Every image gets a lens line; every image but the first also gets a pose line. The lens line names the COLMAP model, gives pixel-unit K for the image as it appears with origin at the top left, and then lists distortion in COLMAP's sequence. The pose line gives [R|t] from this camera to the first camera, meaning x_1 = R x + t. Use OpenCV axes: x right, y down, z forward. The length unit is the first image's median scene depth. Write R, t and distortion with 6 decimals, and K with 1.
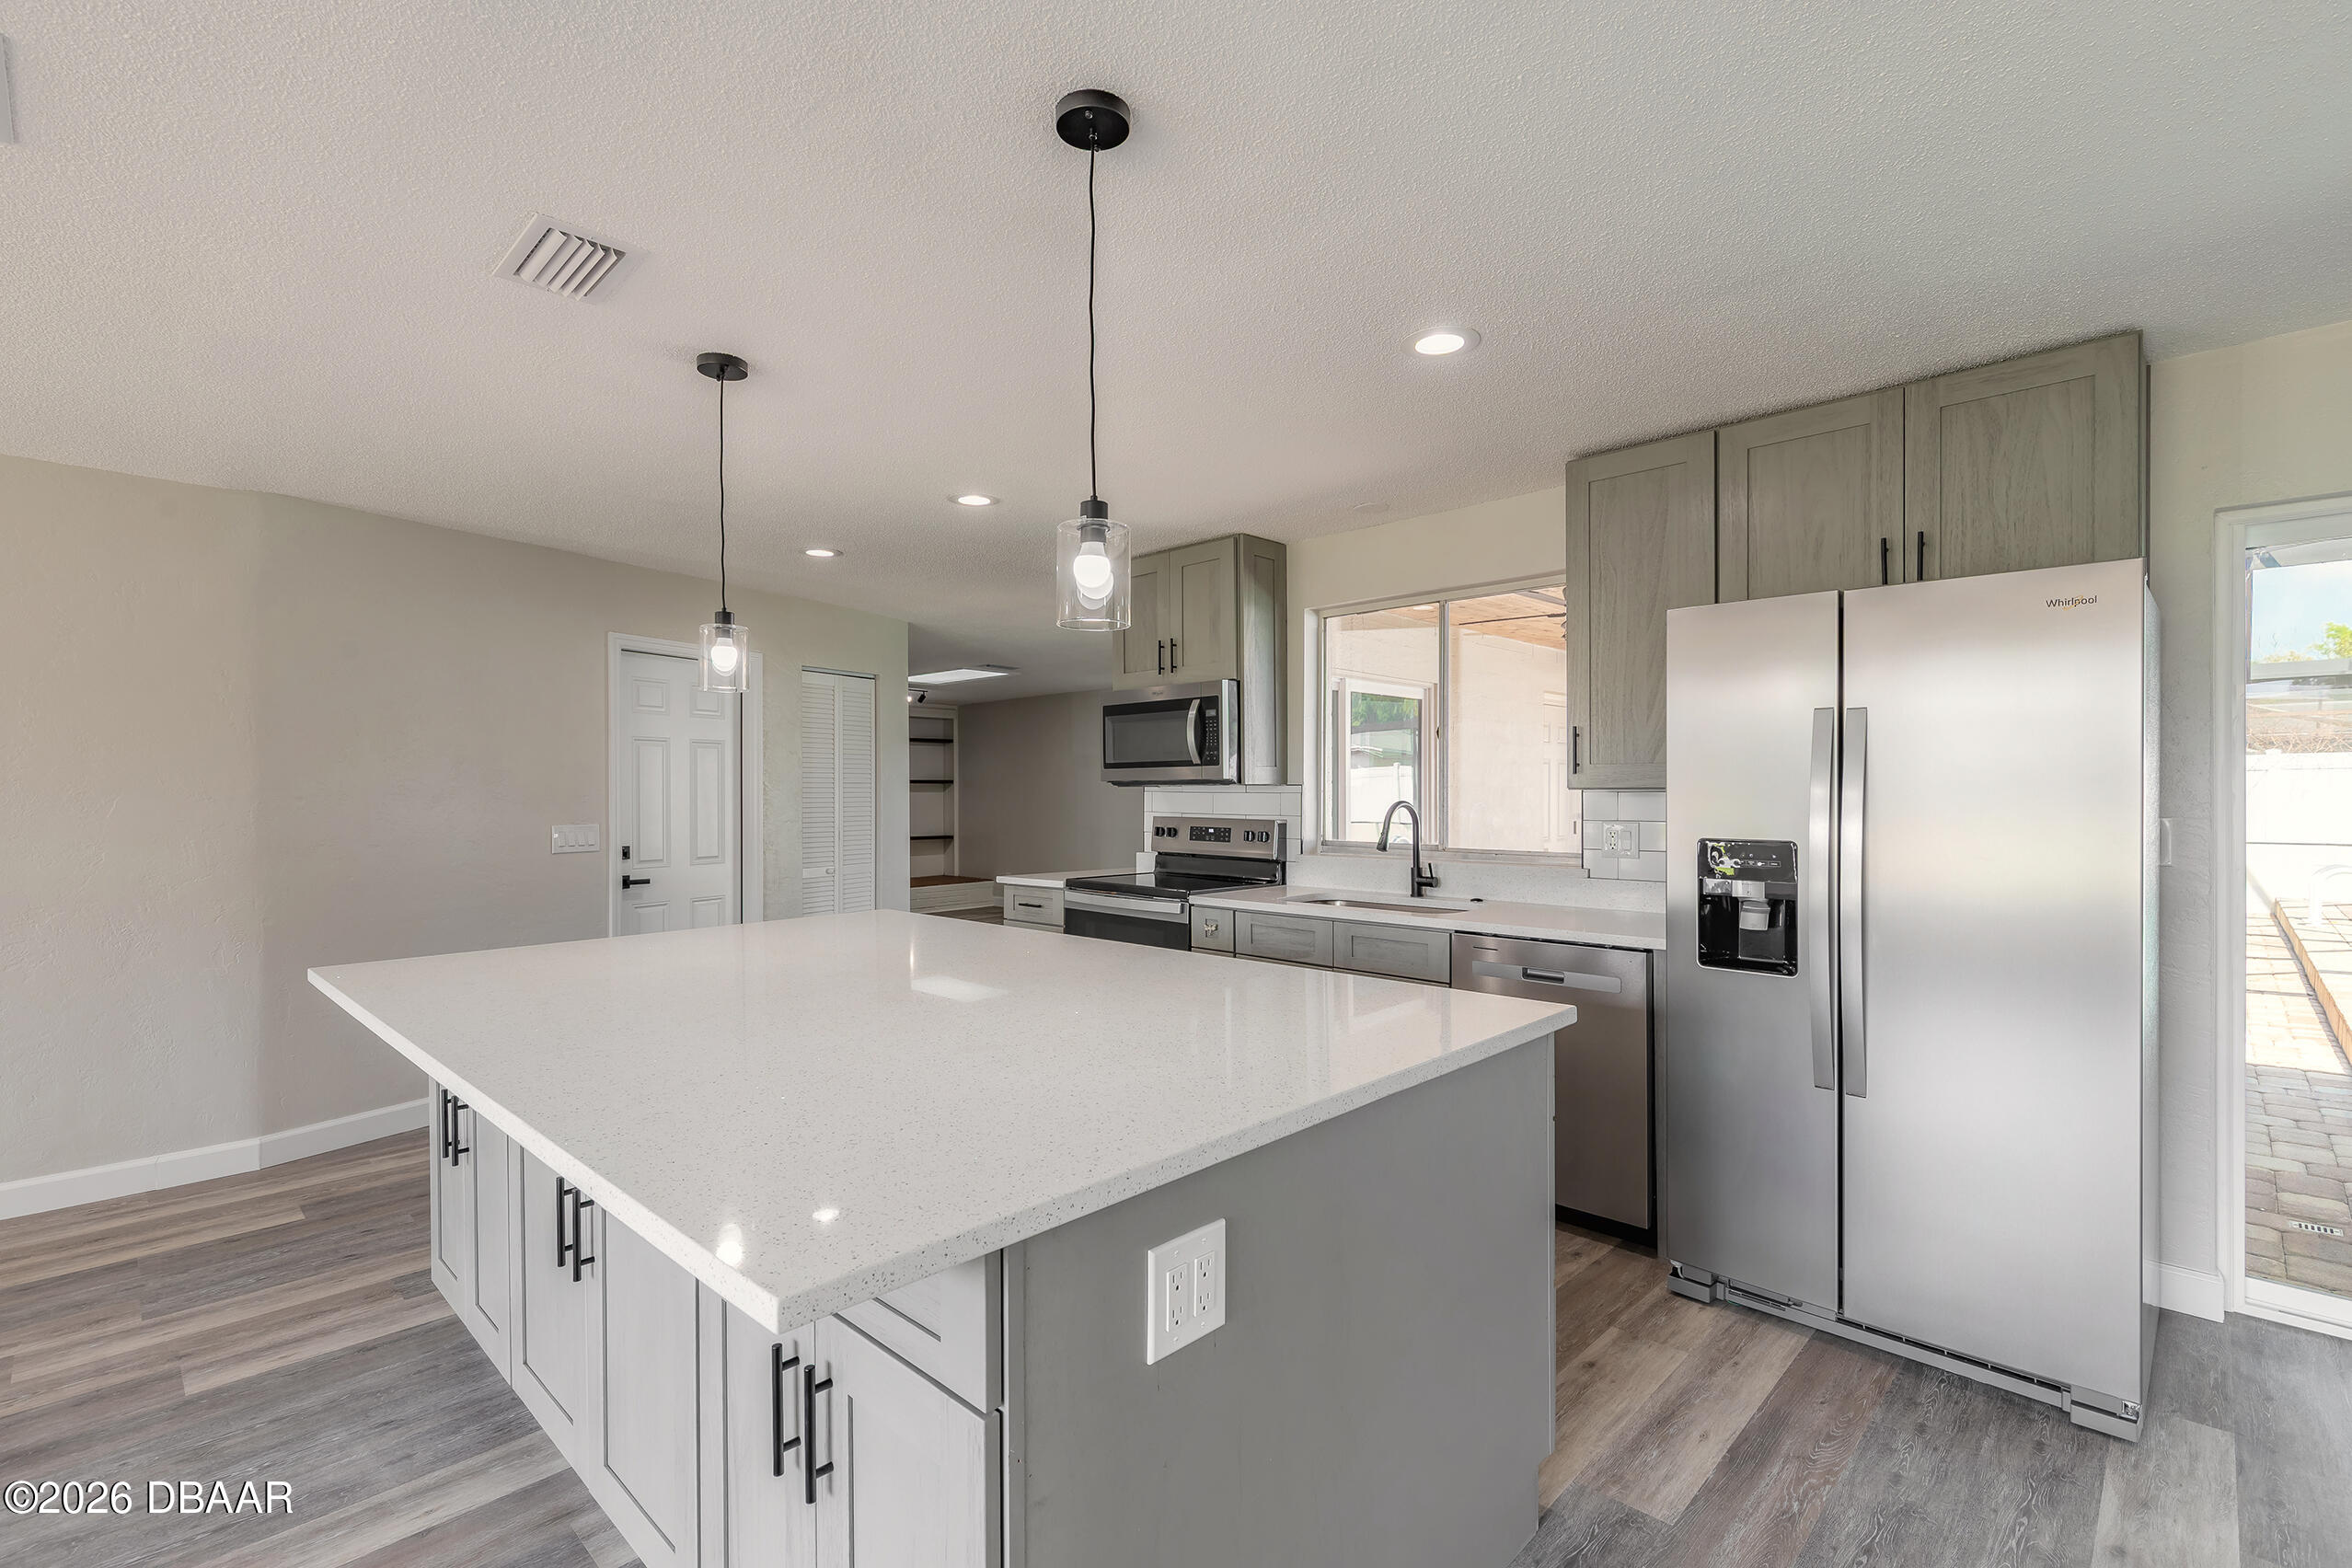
lens RADIAL K [[1058.3, 0, 1168.2], [0, 1058.3, 791.4], [0, 0, 1]] dist [0.004307, -0.000163]
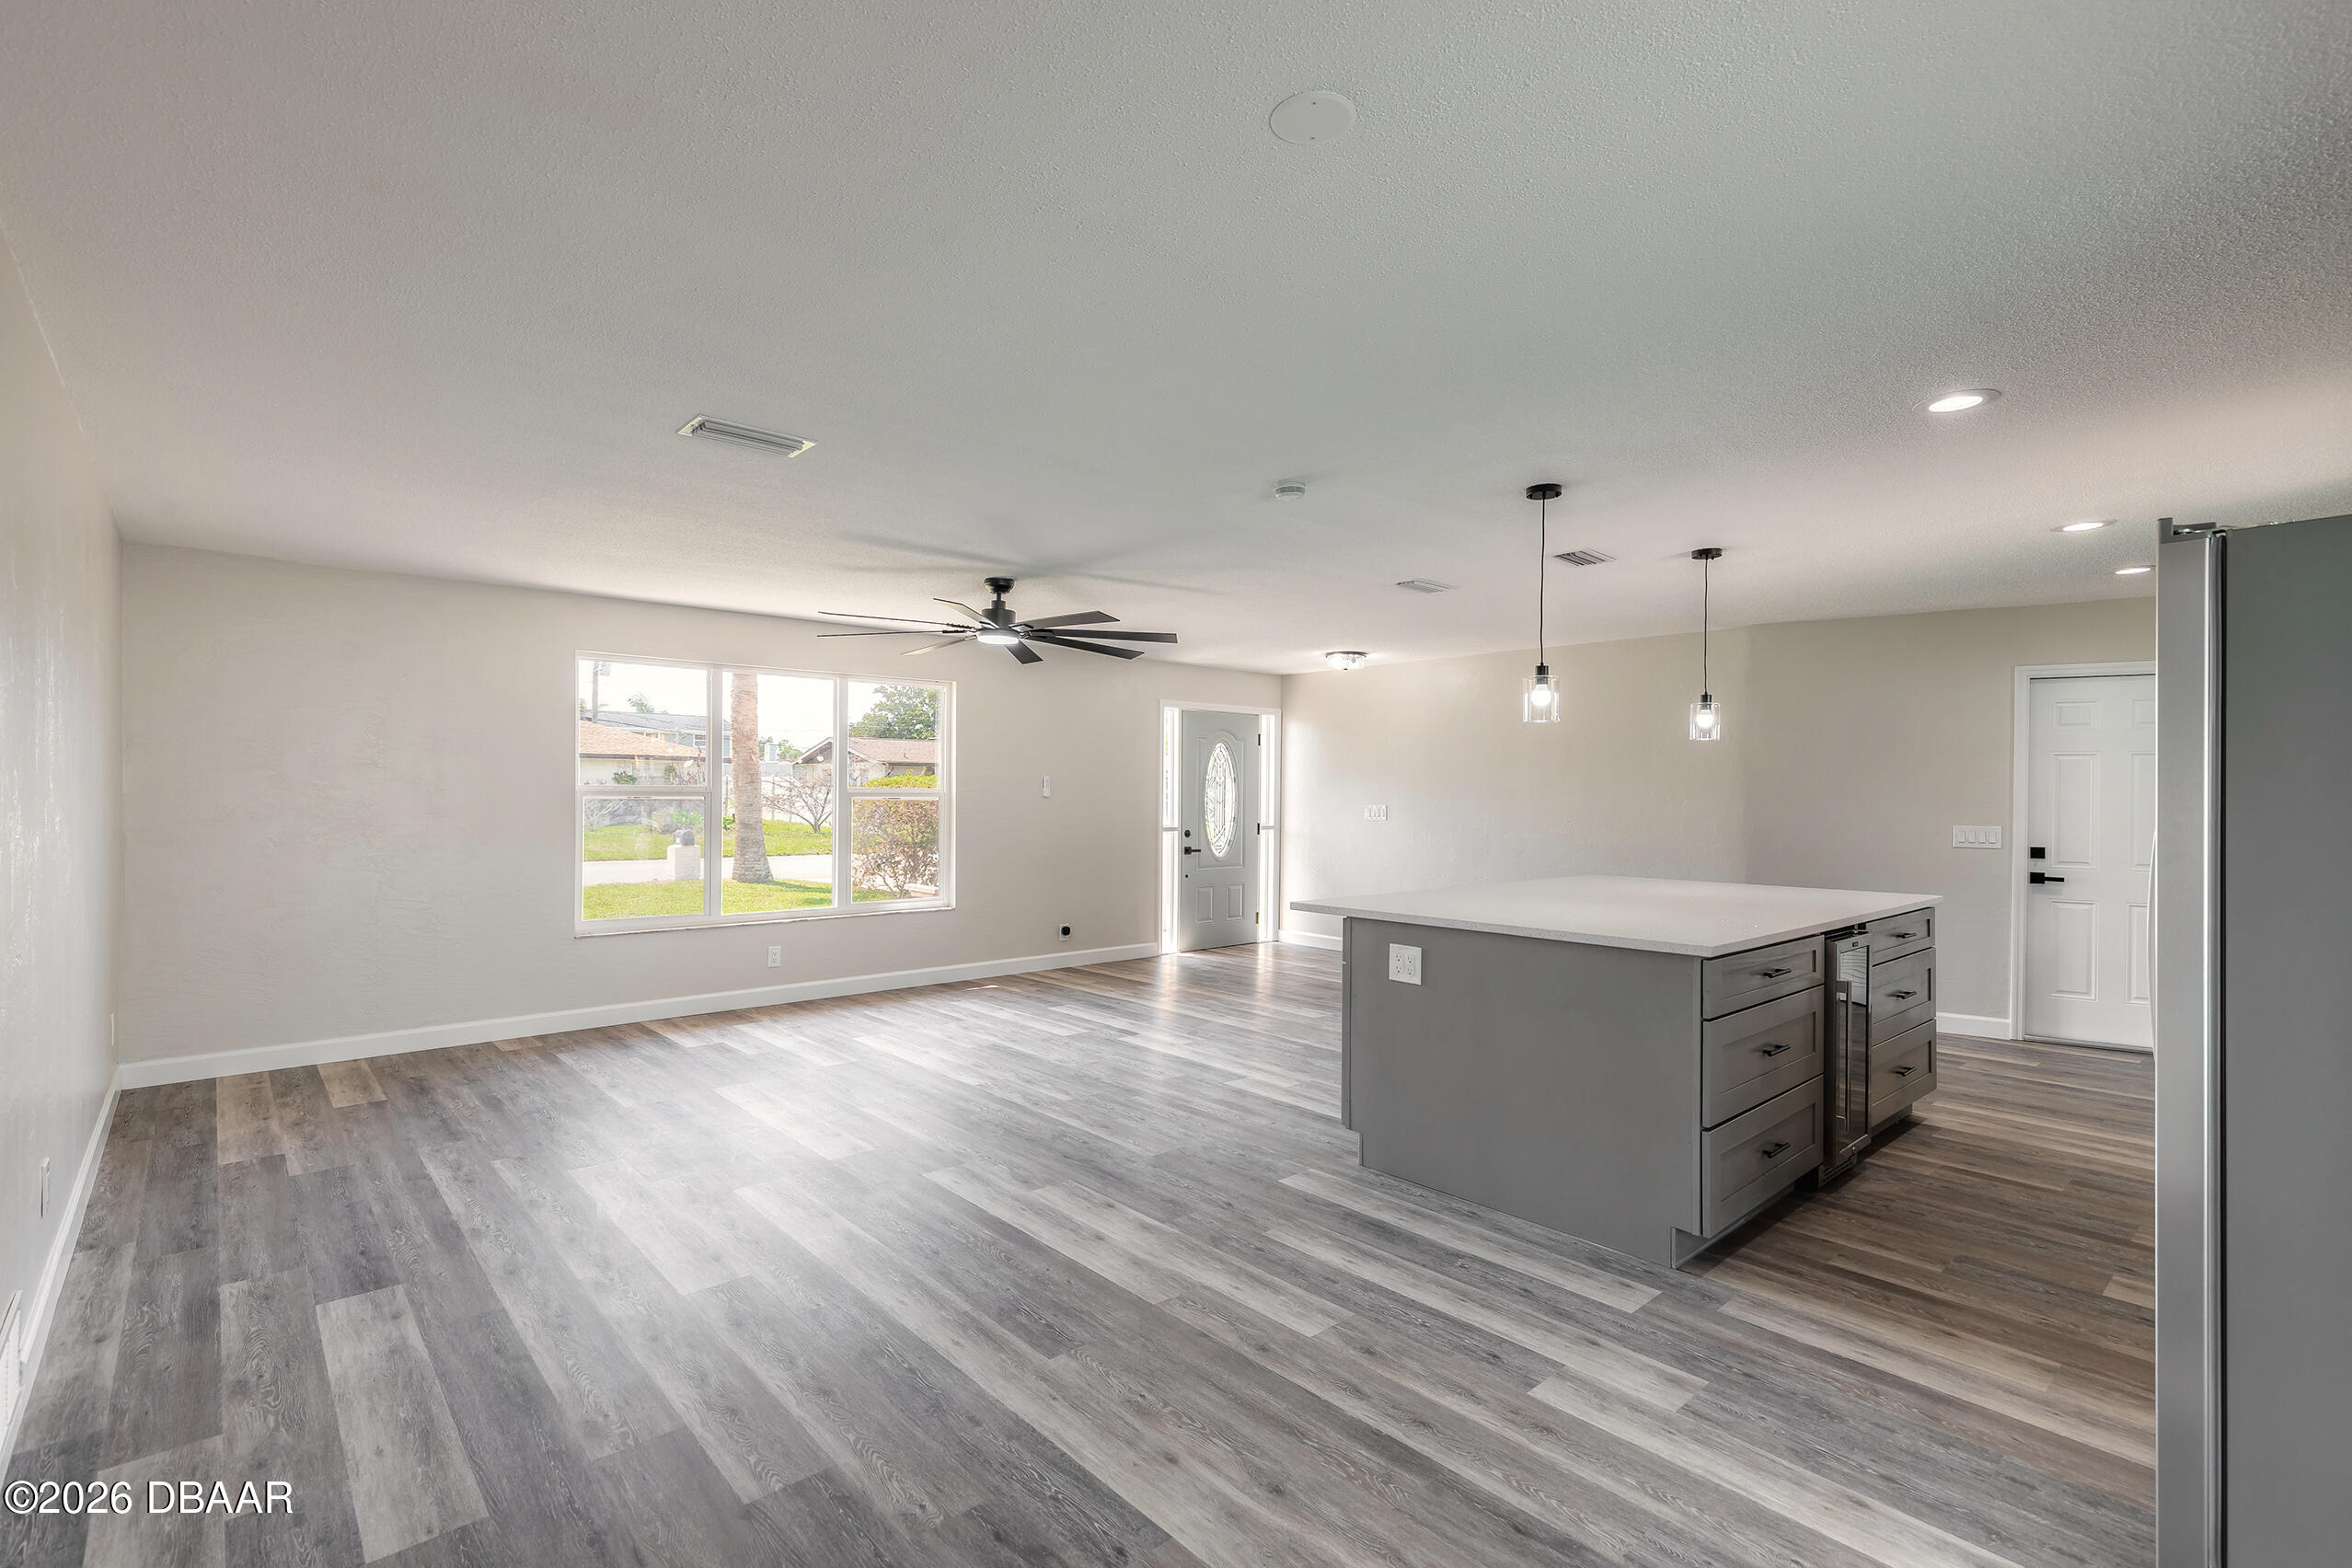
lens RADIAL K [[1076.3, 0, 1170.8], [0, 1076.3, 789.4], [0, 0, 1]] dist [0.010745, -0.000632]
pose [[-0.068233, 0.002150, -0.997667, 1.309771], [-0.010597, 0.999940, 0.002880, -0.009569], [0.997613, 0.010769, -0.068206, 0.230885]]
